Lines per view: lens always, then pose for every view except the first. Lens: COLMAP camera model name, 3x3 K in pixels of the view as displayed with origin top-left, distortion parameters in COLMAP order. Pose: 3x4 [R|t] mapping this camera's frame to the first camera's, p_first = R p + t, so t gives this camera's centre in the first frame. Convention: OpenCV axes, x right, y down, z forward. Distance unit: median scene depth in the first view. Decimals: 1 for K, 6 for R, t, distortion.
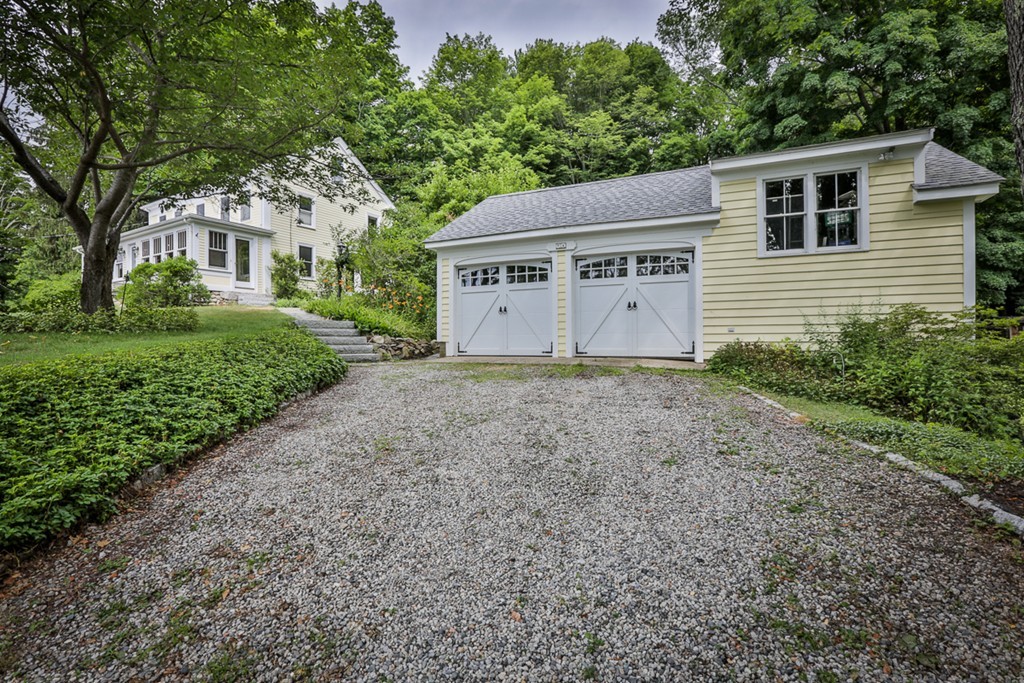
lens RADIAL K [[510.6, 0, 508.7], [0, 510.6, 333.5], [0, 0, 1]] dist [-0.035008, 0.005722]
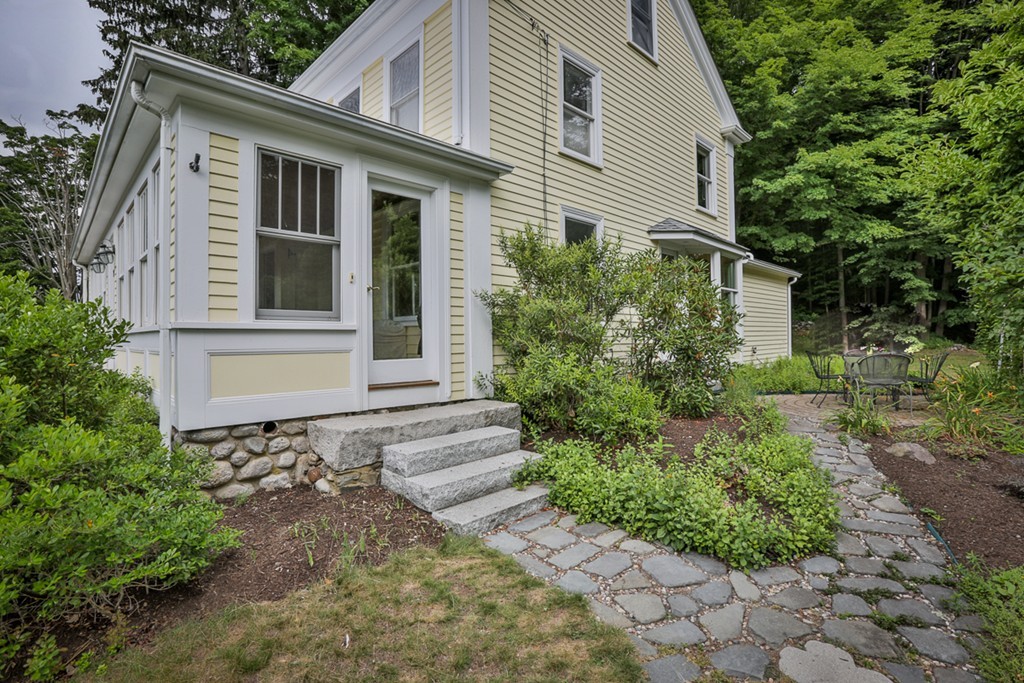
lens RADIAL K [[473.6, 0, 471.9], [0, 473.6, 325.4], [0, 0, 1]] dist [-0.026484, 0.002131]
pose [[0.944534, -0.003003, -0.328401, -0.422810], [0.002411, 0.999995, -0.002211, -0.121847], [0.328406, 0.001296, 0.944536, 0.806651]]
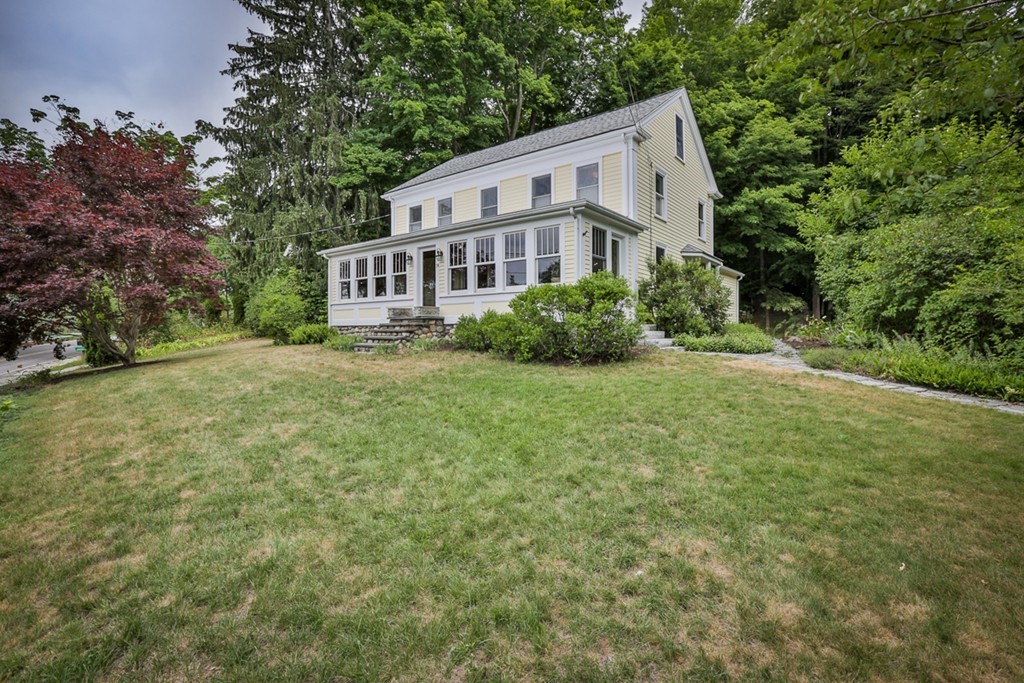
lens RADIAL K [[510.6, 0, 492.8], [0, 510.6, 323.7], [0, 0, 1]] dist [-0.035008, 0.005722]
pose [[0.987989, 0.007184, -0.154358, -0.595437], [-0.006843, 0.999973, 0.002739, -0.081330], [0.154373, -0.001649, 0.988011, 0.339638]]
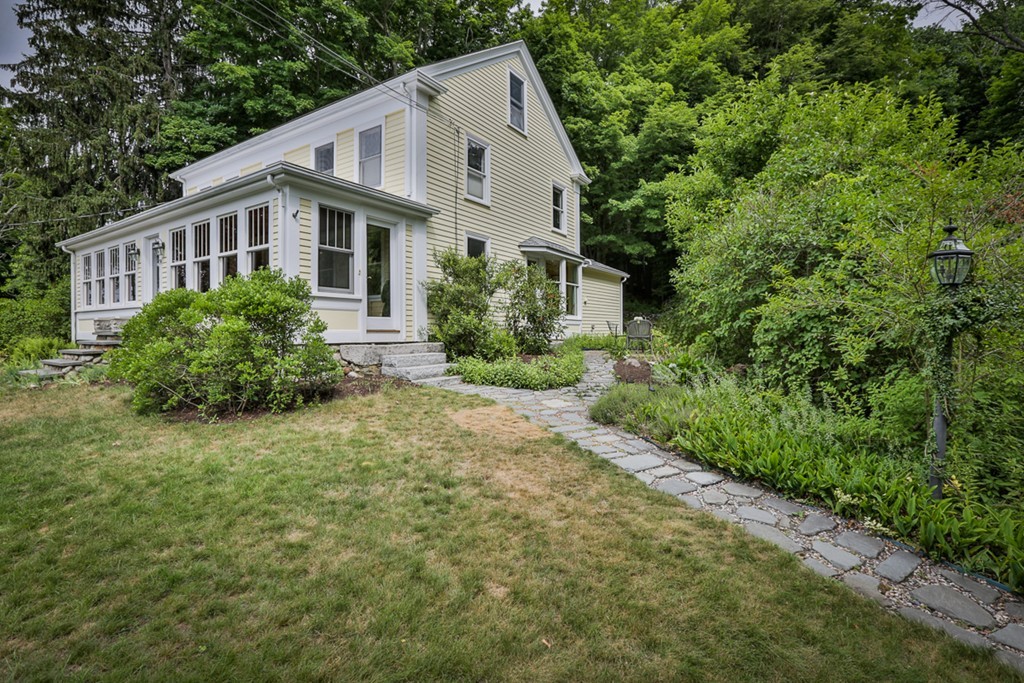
lens RADIAL K [[510.6, 0, 493.1], [0, 510.6, 321.6], [0, 0, 1]] dist [-0.035008, 0.005722]
pose [[0.997665, 0.004249, -0.068161, -0.399537], [-0.004348, 0.999990, -0.001309, -0.100335], [0.068155, 0.001602, 0.997673, 0.553216]]
